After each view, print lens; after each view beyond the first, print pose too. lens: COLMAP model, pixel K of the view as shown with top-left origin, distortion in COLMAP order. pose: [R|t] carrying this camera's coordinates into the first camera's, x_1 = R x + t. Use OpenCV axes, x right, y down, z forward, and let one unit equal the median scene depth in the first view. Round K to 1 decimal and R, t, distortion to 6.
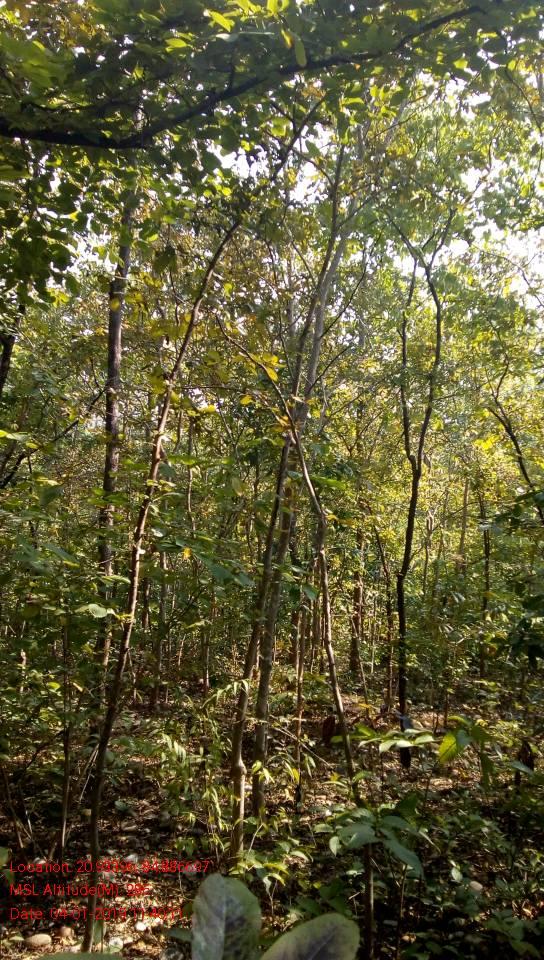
lens RADIAL K [[843.9, 0, 252.5], [0, 843.9, 477.1], [0, 0, 1]] dist [-0.003828, -0.069107]
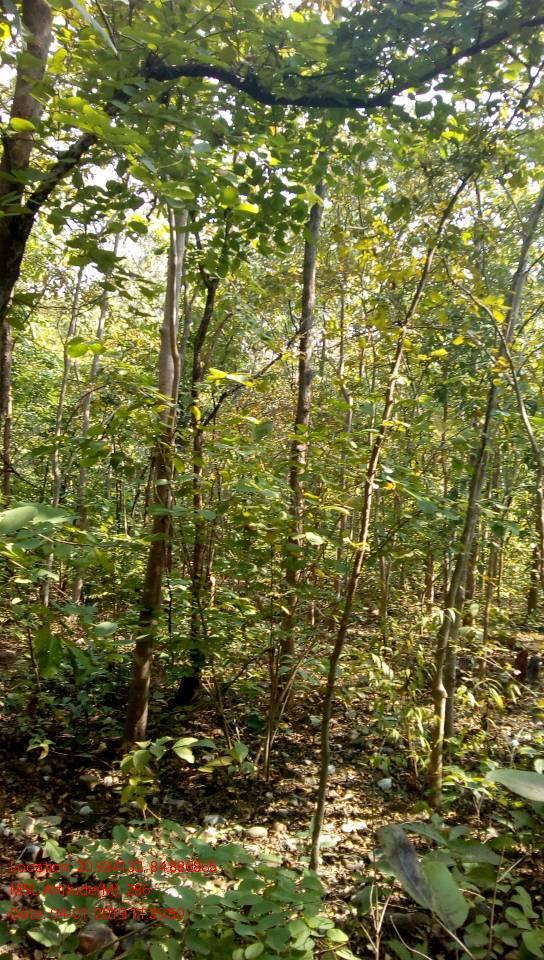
lens RADIAL K [[839.1, 0, 274.9], [0, 839.1, 460.9], [0, 0, 1]] dist [-0.001667, -0.105577]
pose [[0.985643, 0.025591, -0.166890, -0.053374], [-0.015814, 0.998094, 0.059652, -0.004761], [0.168098, -0.056156, 0.984169, -0.057724]]
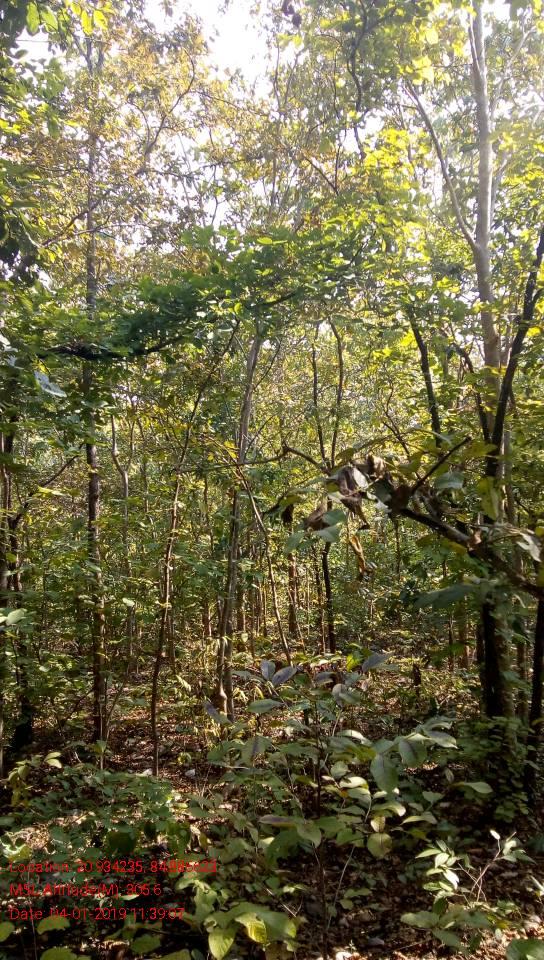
lens RADIAL K [[854.2, 0, 312.4], [0, 854.2, 483.8], [0, 0, 1]] dist [-0.003869, -0.092525]
pose [[0.985566, -0.072365, 0.153048, -0.066729], [0.065834, 0.996708, 0.047327, -0.106096], [-0.155968, -0.036568, 0.987085, -0.567027]]
